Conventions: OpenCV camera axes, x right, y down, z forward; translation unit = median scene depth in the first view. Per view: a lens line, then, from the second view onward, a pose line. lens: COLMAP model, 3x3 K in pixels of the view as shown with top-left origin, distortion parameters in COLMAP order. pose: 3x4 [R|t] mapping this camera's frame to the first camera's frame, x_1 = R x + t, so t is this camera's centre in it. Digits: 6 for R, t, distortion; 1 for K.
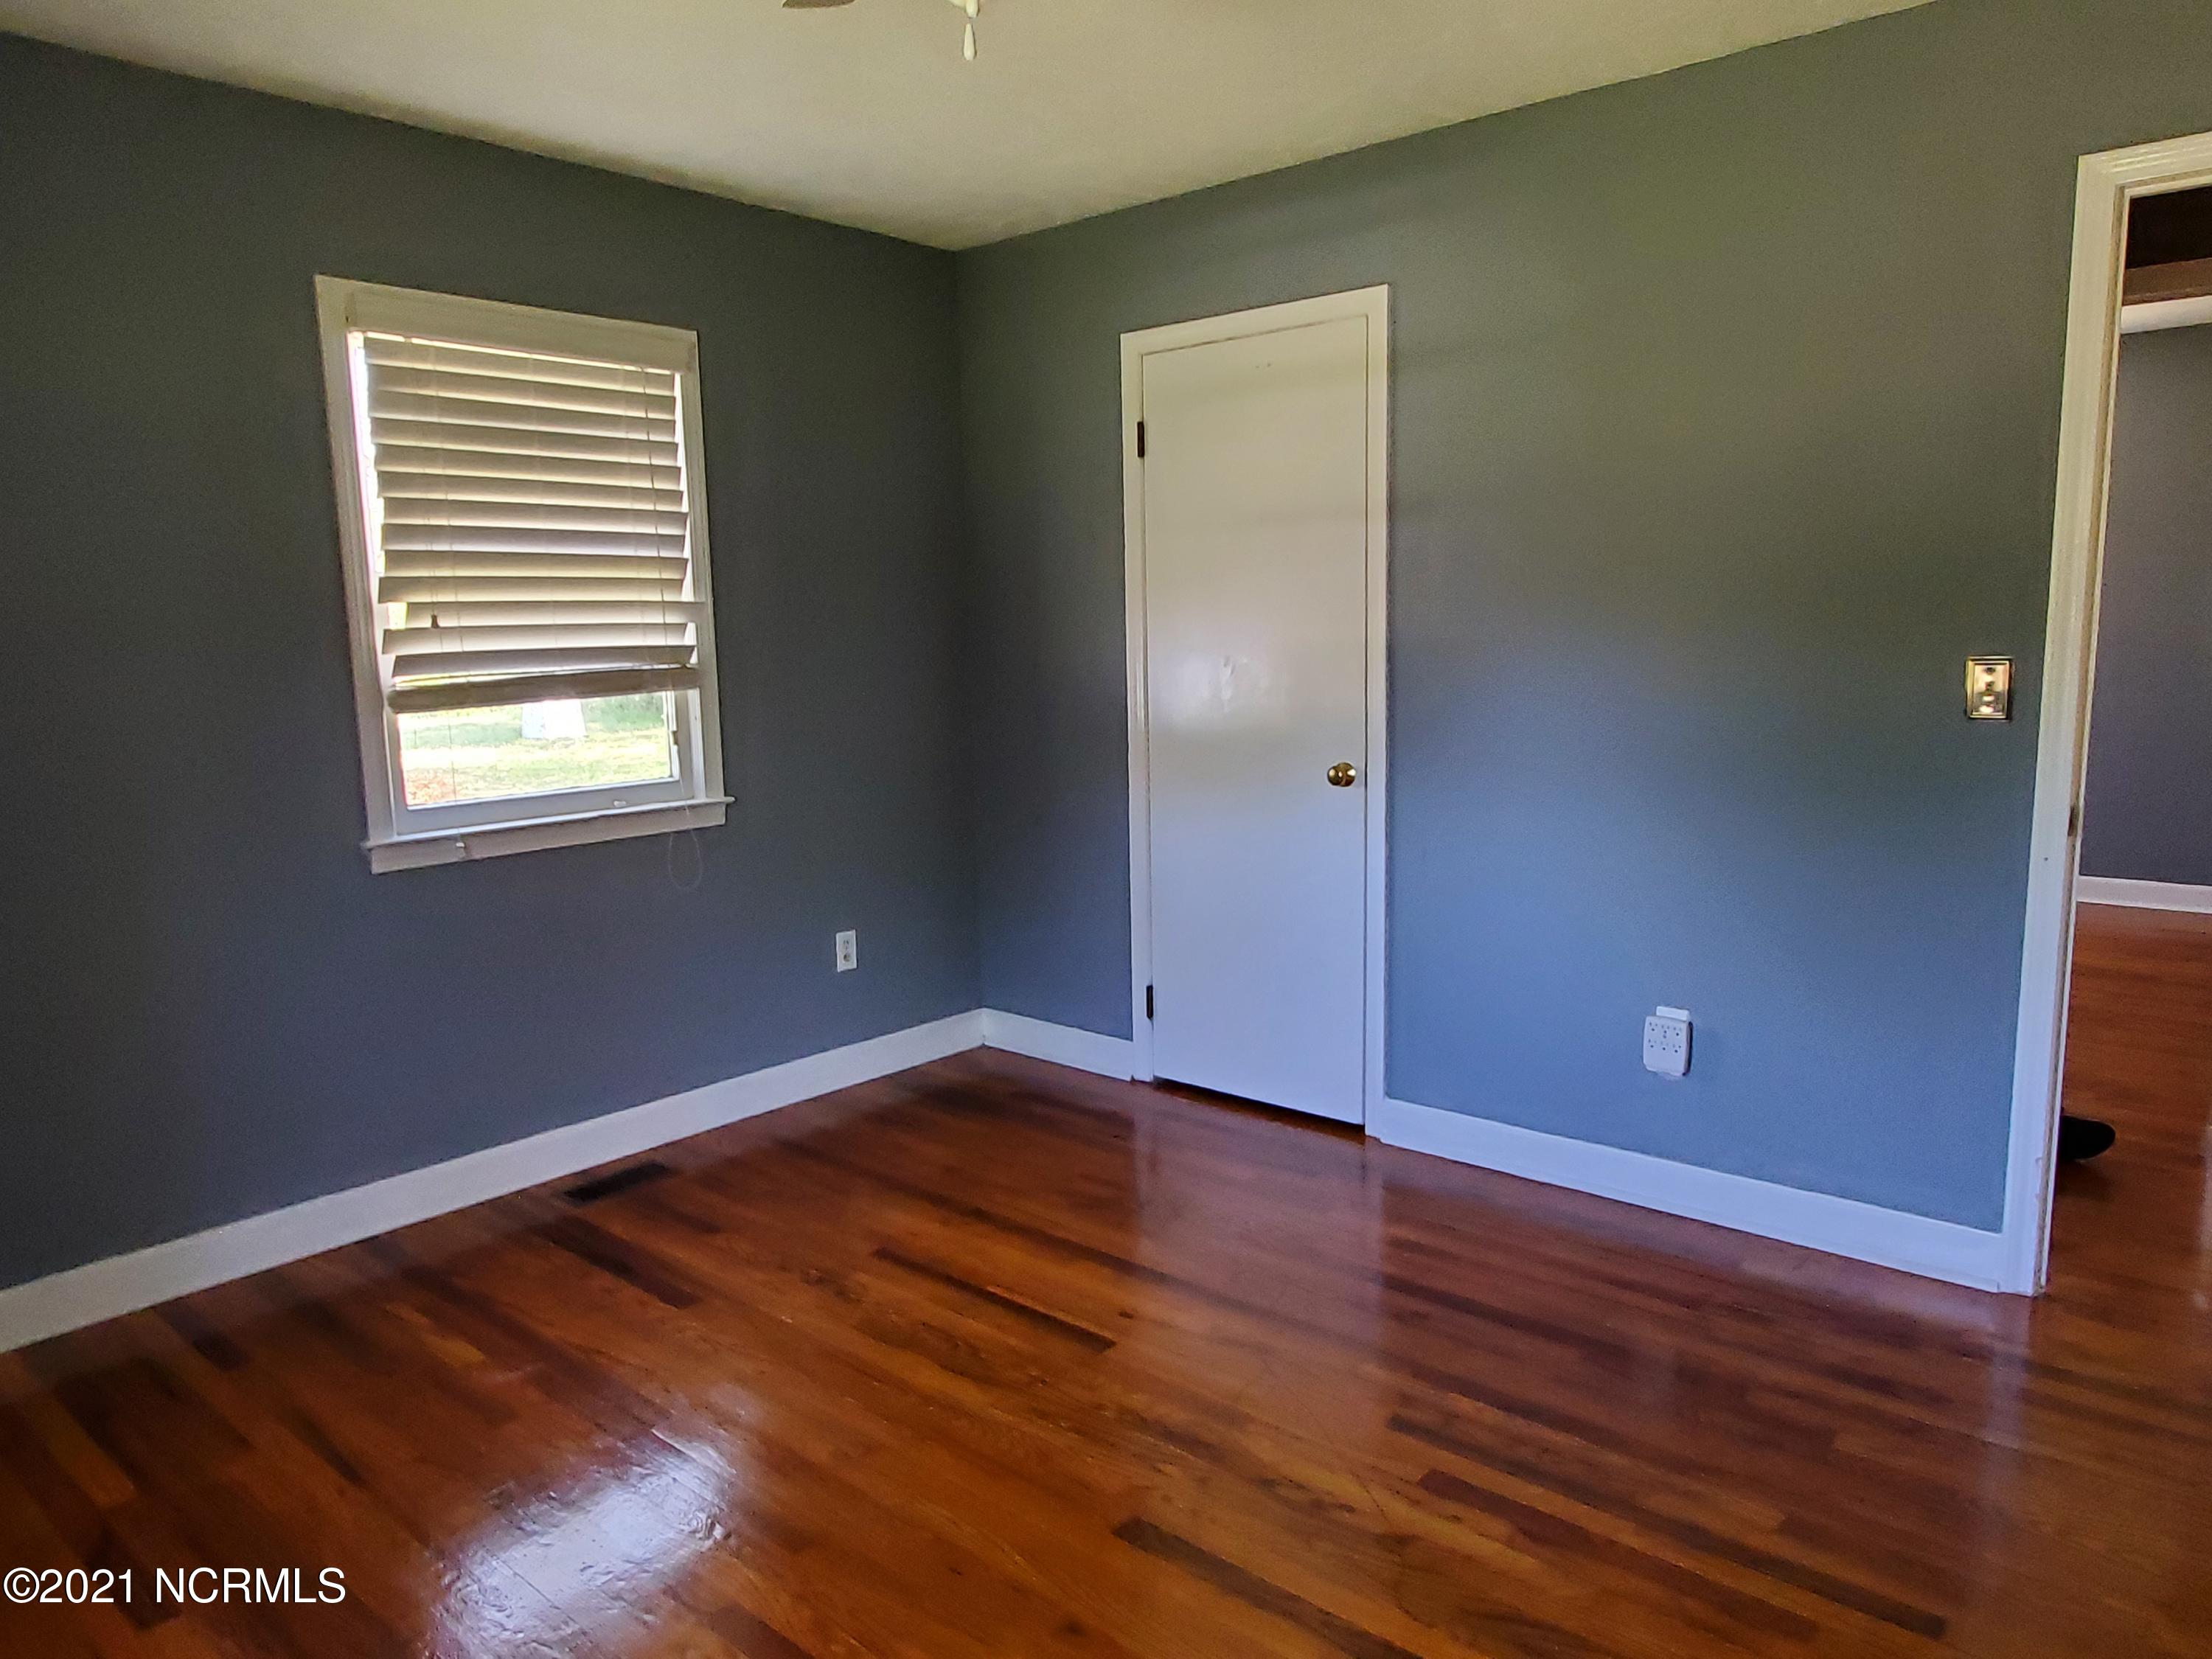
lens RADIAL K [[1491.9, 0, 1098.1], [0, 1491.9, 833.6], [0, 0, 1]] dist [-0.017529, 0.016043]
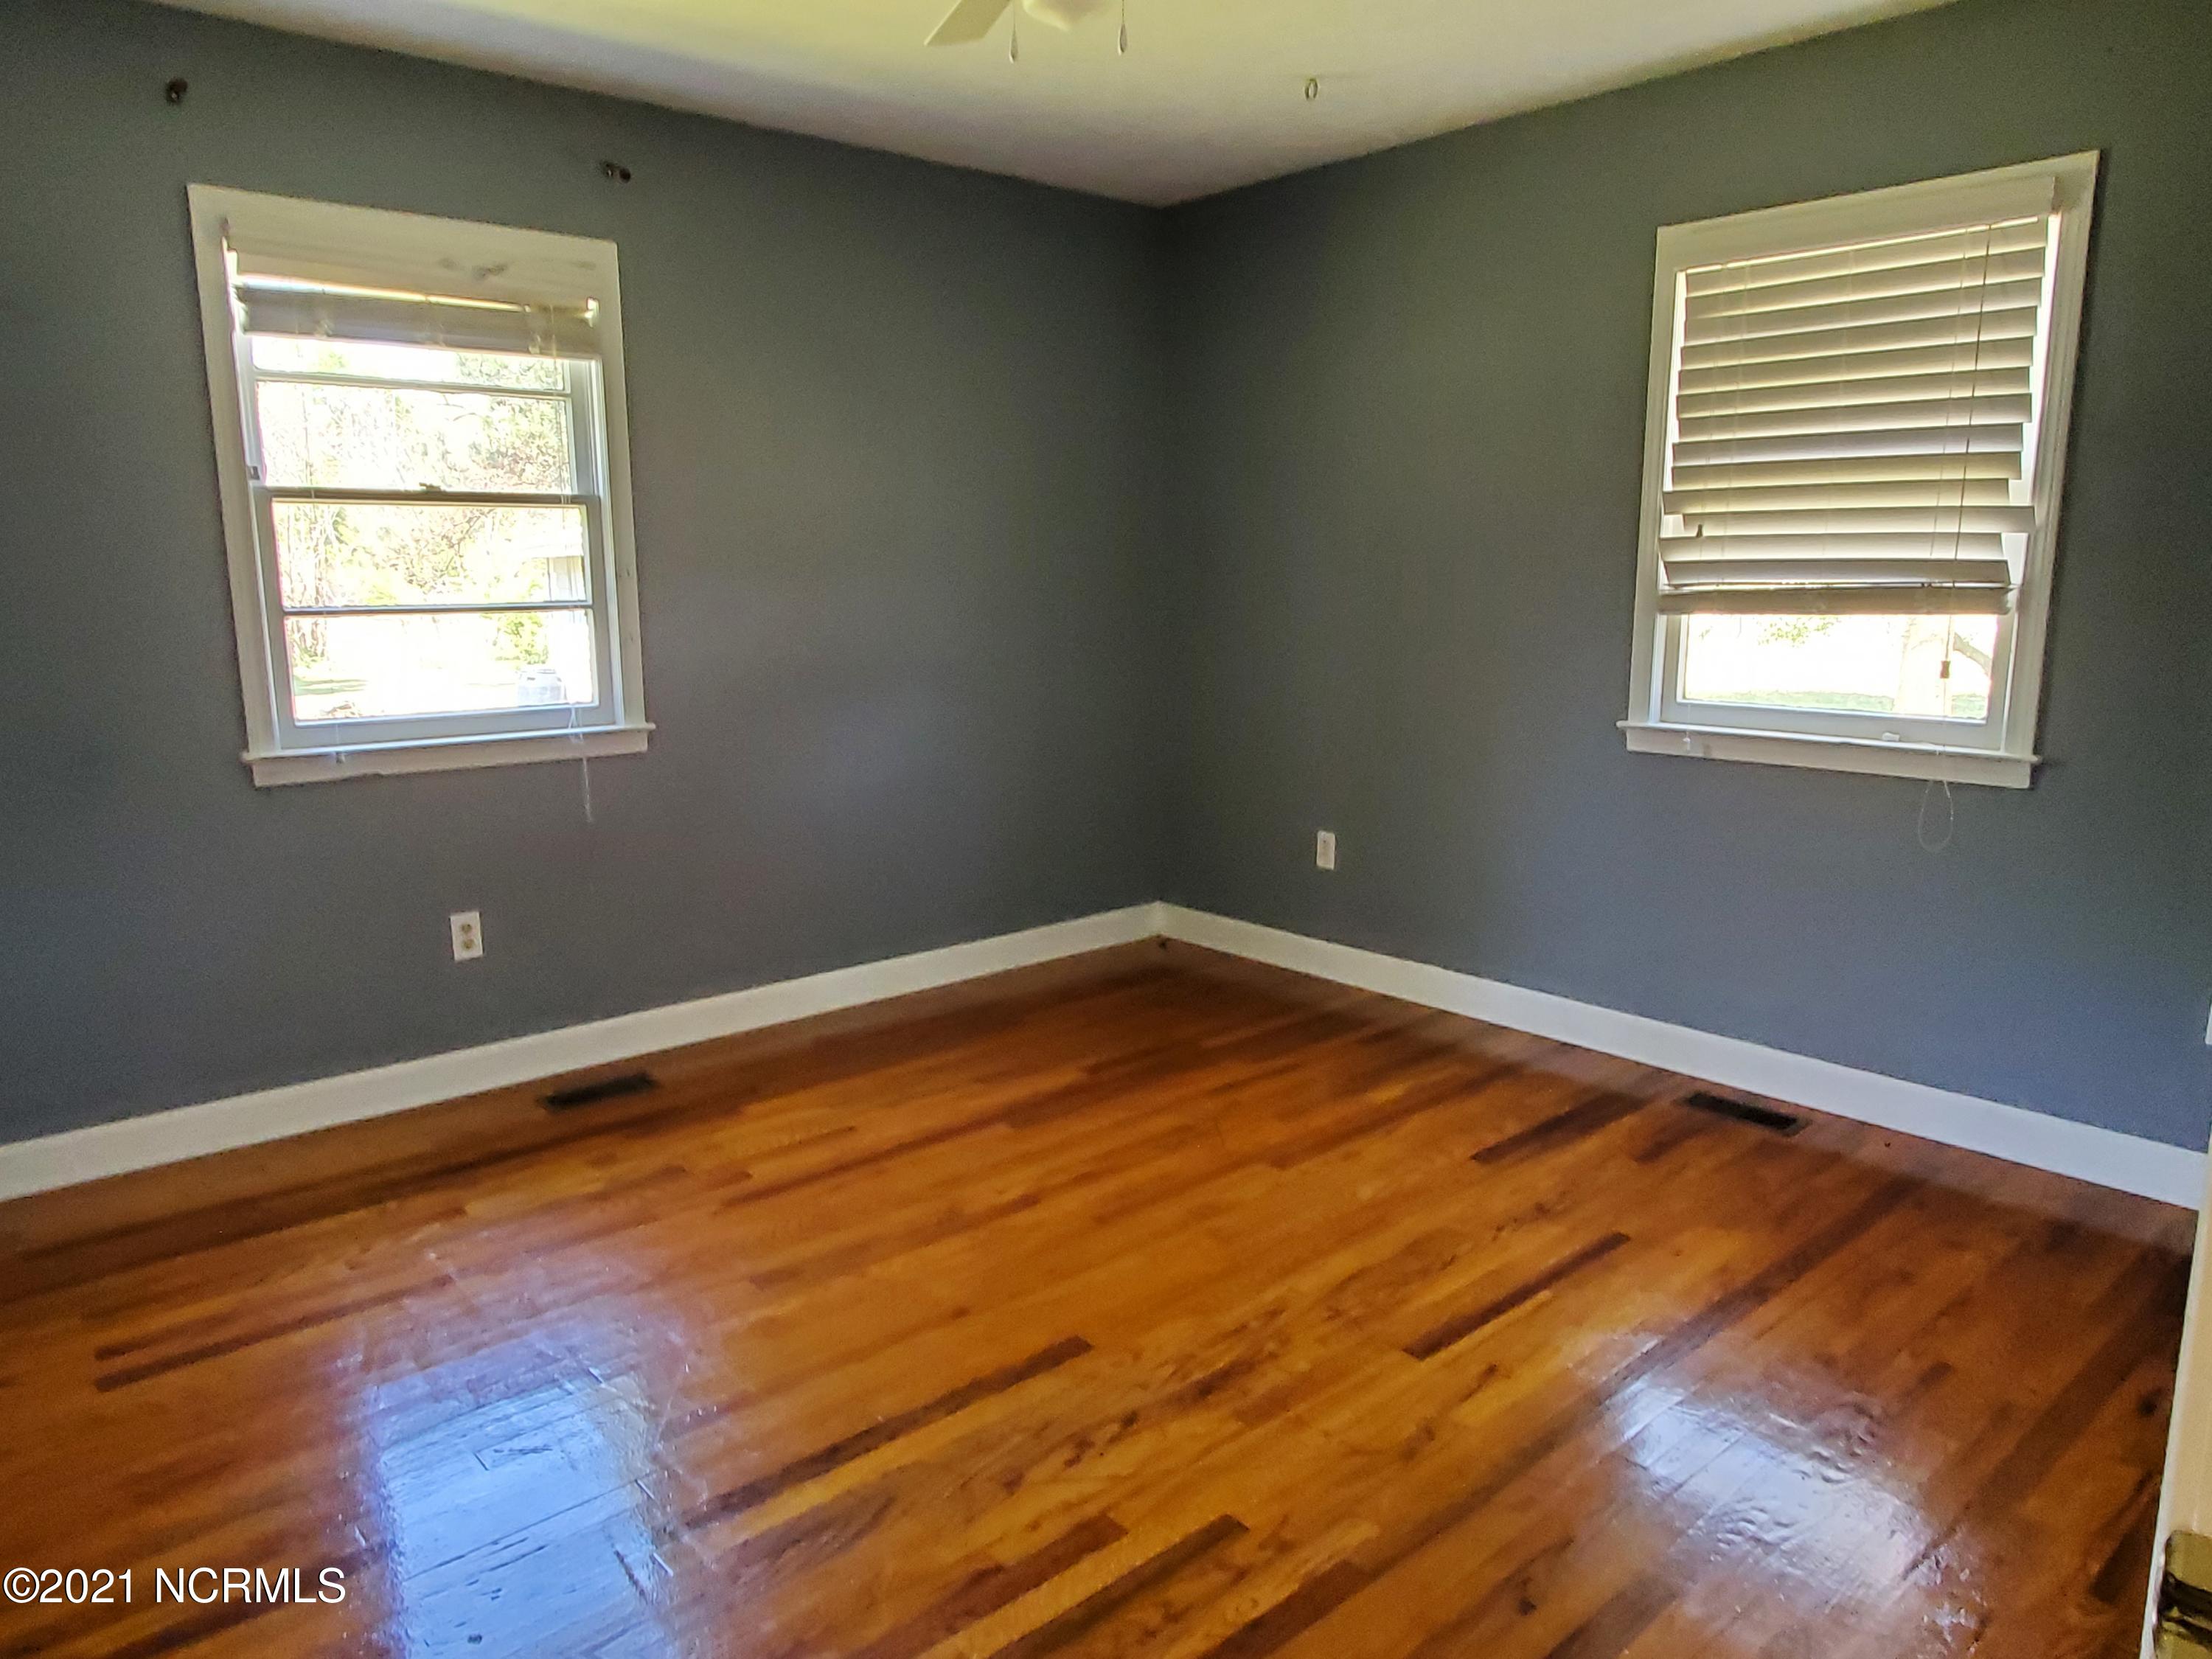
lens RADIAL K [[1491.9, 0, 1099.1], [0, 1491.9, 826.1], [0, 0, 1]] dist [-0.017529, 0.016043]
pose [[-0.138463, 0.196995, -0.970578, 0.710576], [-0.133554, 0.967352, 0.215393, -0.110770], [0.981321, 0.159449, -0.107633, 0.729353]]
